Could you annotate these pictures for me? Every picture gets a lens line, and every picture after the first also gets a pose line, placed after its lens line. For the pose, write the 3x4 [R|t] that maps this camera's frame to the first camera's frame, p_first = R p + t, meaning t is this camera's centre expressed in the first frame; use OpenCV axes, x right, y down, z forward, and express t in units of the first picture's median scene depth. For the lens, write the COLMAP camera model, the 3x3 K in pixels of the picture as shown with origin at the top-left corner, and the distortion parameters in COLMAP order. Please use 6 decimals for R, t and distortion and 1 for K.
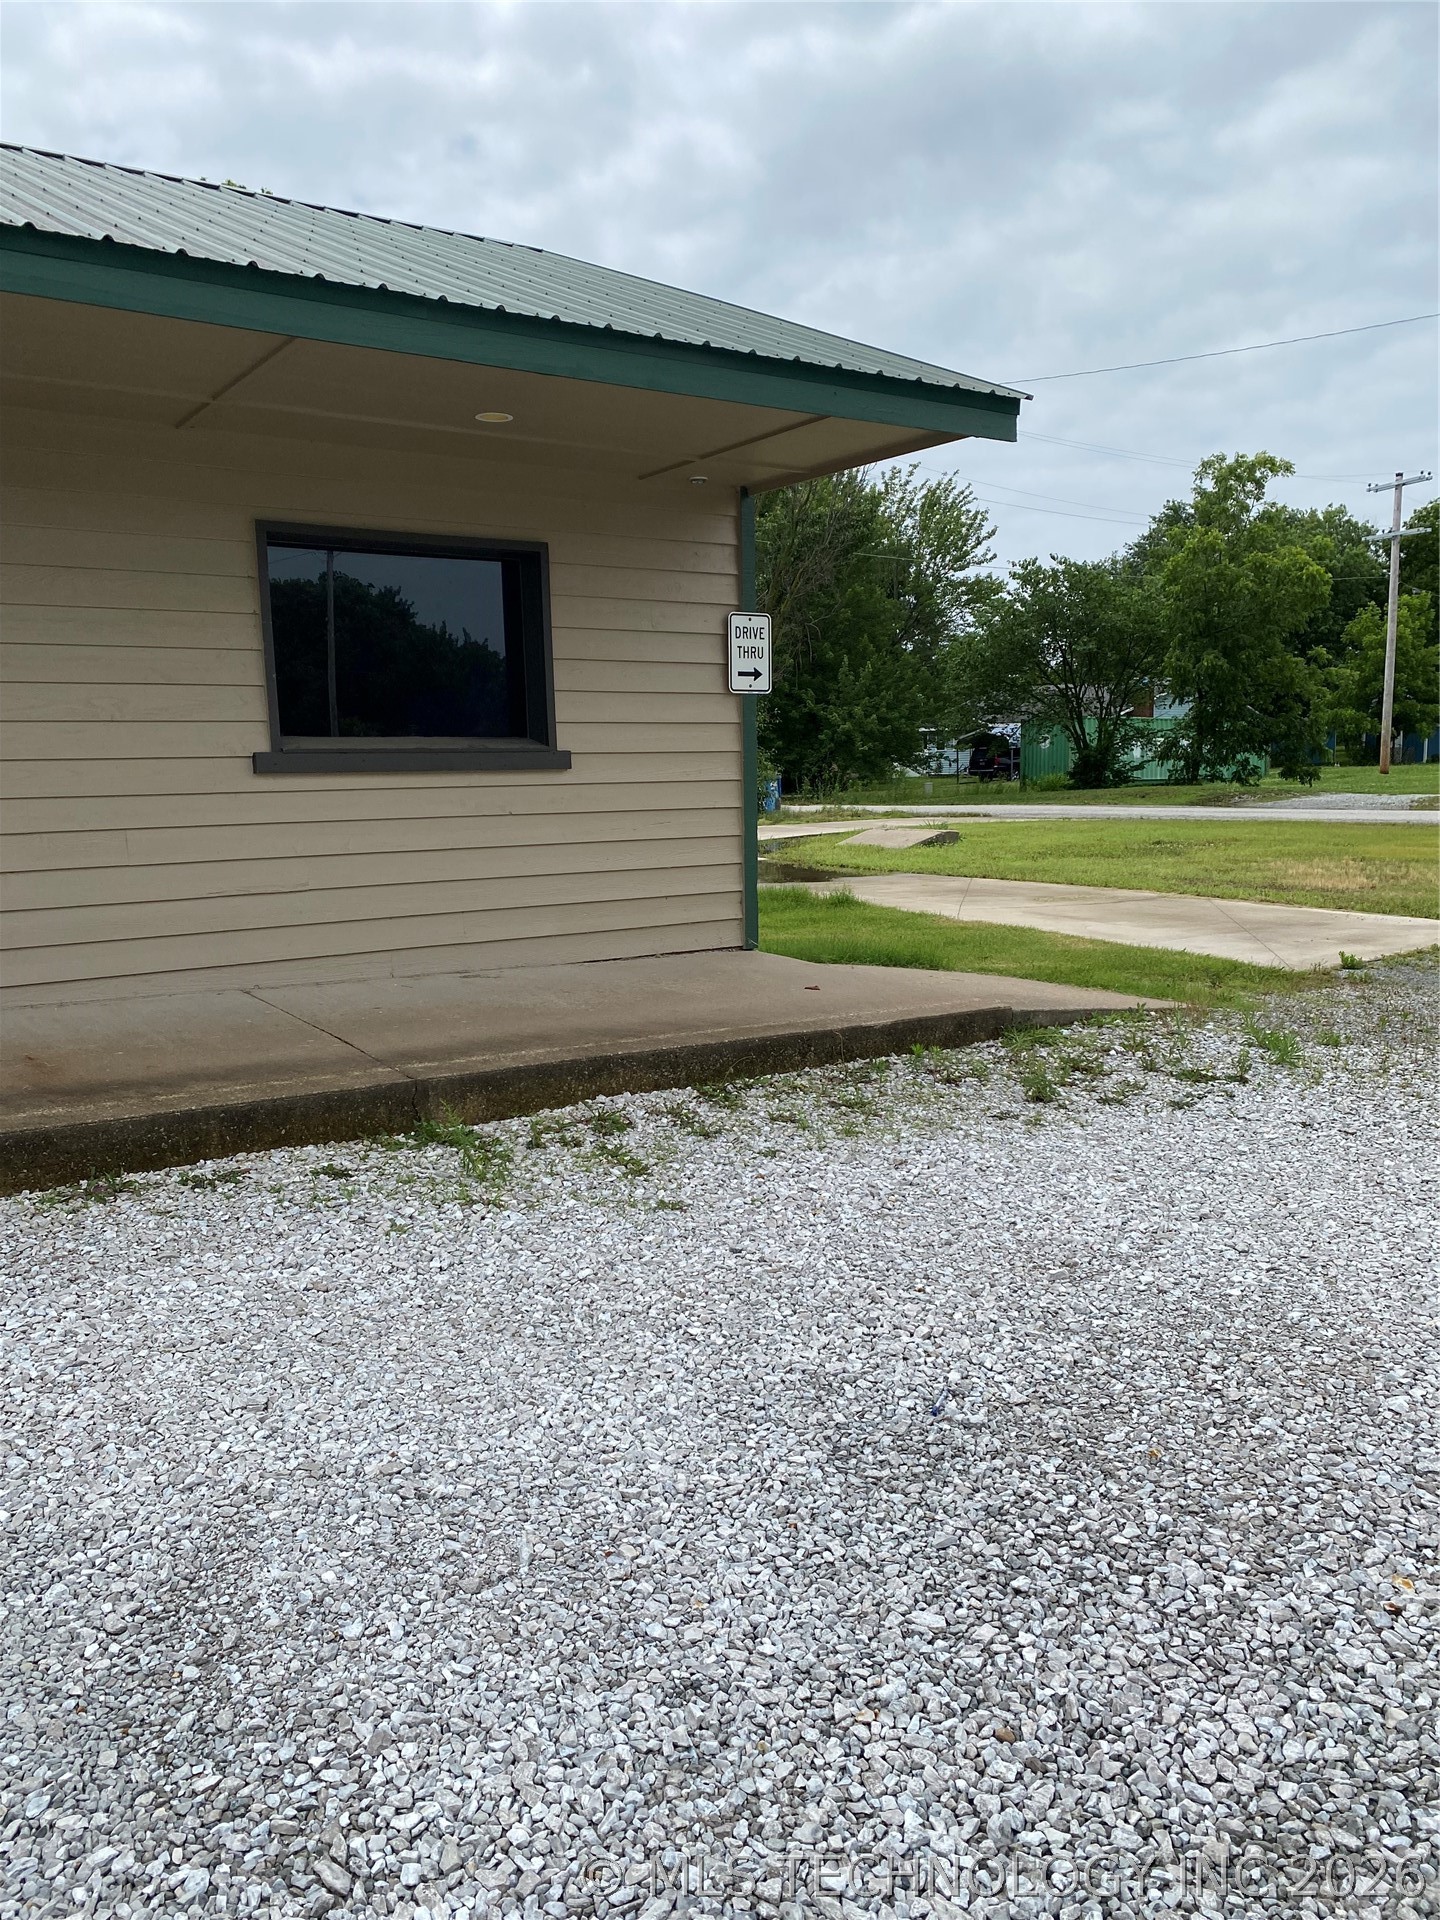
lens RADIAL K [[1548.1, 0, 720.0], [0, 1548.1, 960.0], [0, 0, 1]] dist [-0.006056, -0.001618]
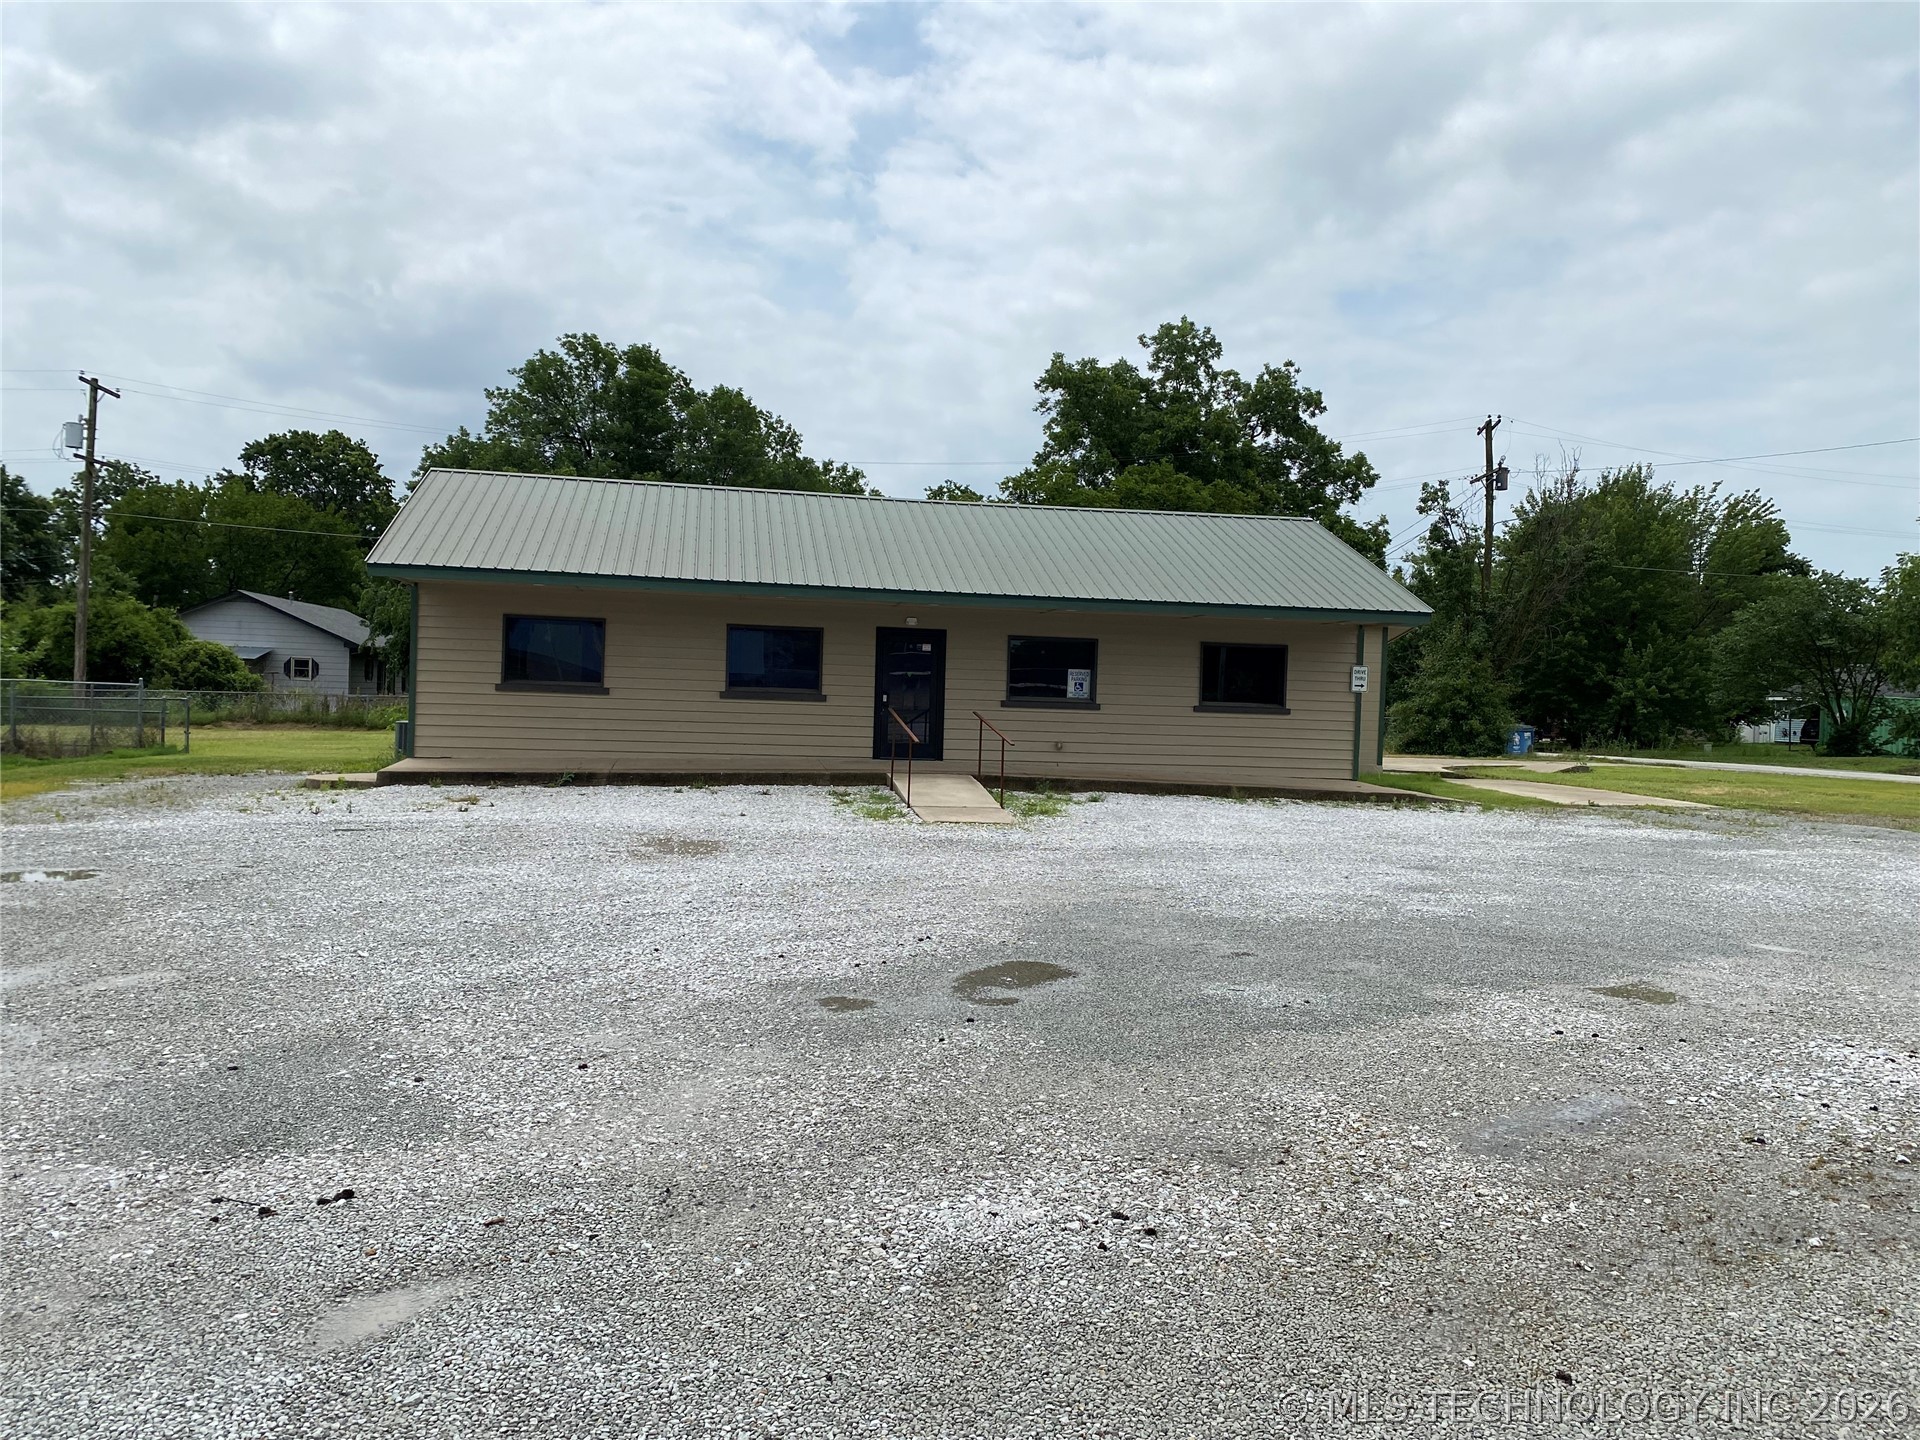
lens RADIAL K [[1548.1, 0, 958.4], [0, 1548.1, 749.1], [0, 0, 1]] dist [-0.006056, -0.001618]
pose [[0.913282, 0.070576, -0.401168, 0.090719], [-0.107419, 0.991741, -0.070072, 0.039140], [0.392909, 0.107088, 0.913321, -0.348278]]
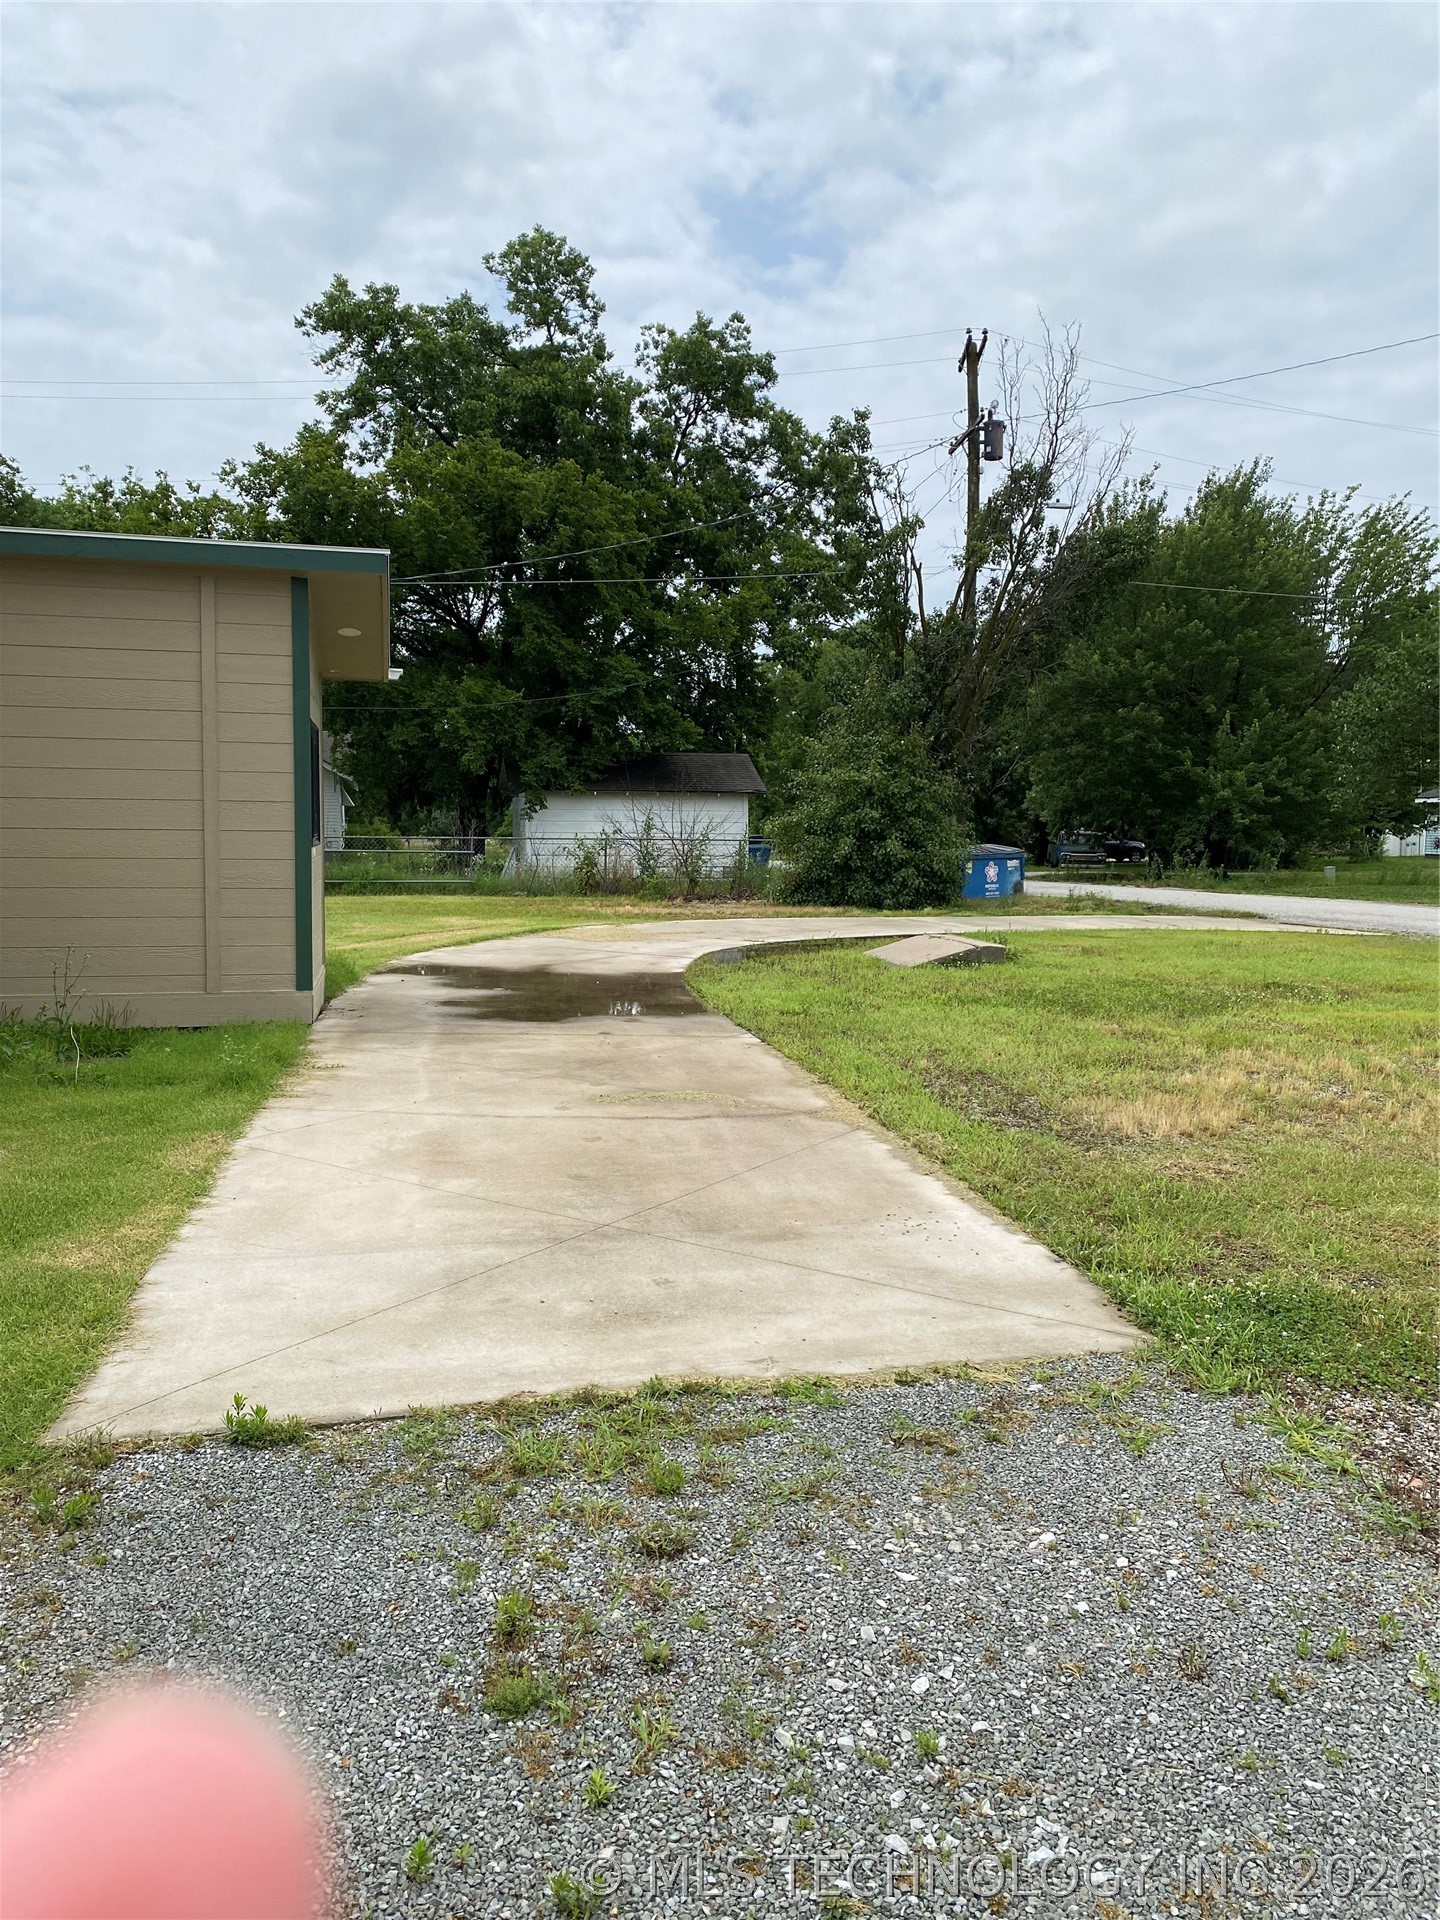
lens RADIAL K [[1548.1, 0, 720.0], [0, 1548.1, 960.0], [0, 0, 1]] dist [-0.006056, -0.001618]
pose [[0.934999, 0.071881, -0.347289, 0.125562], [-0.082684, 0.996441, -0.016368, -0.023121], [0.344876, 0.044019, 0.937615, 0.112666]]
